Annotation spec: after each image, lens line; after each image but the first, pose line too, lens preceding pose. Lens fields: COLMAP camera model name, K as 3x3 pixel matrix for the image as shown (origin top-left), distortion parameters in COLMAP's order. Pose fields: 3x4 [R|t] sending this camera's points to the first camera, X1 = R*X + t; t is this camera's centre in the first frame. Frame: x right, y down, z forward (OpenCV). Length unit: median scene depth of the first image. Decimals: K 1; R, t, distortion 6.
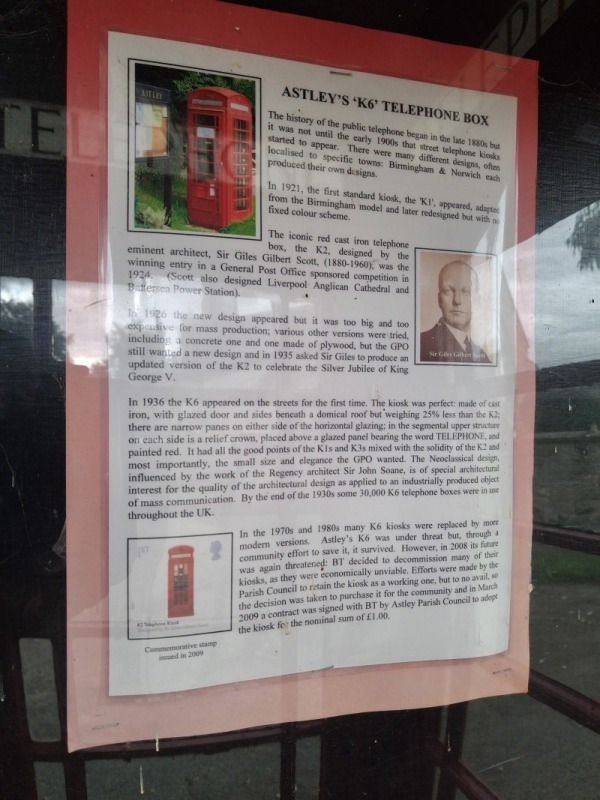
lens RADIAL K [[624.4, 0, 299.8], [0, 624.4, 401.8], [0, 0, 1]] dist [-0.000719, -0.009566]
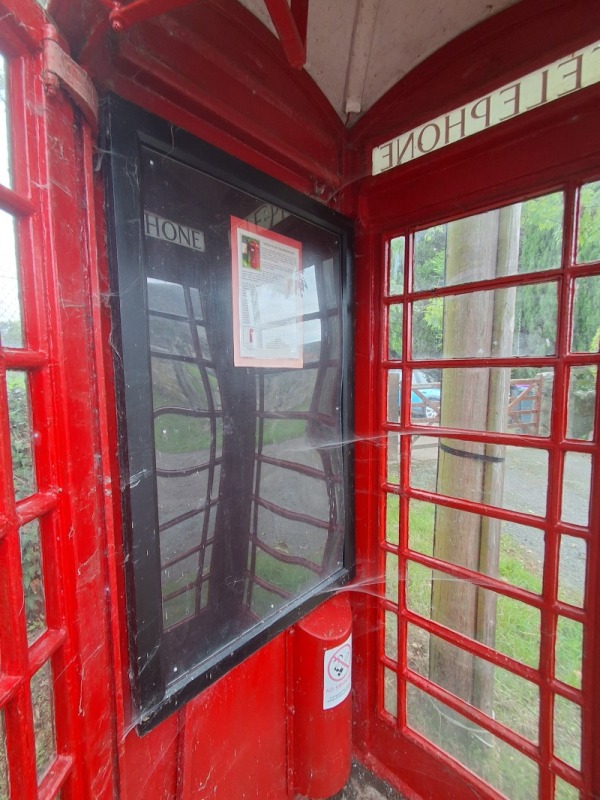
lens RADIAL K [[366.5, 0, 300.9], [0, 366.5, 401.3], [0, 0, 1]] dist [-0.000357, -0.000014]
pose [[0.854994, -0.056694, 0.515530, -1.435209], [0.021978, 0.997075, 0.073202, 0.612549], [-0.518172, -0.051257, 0.853739, -1.879265]]
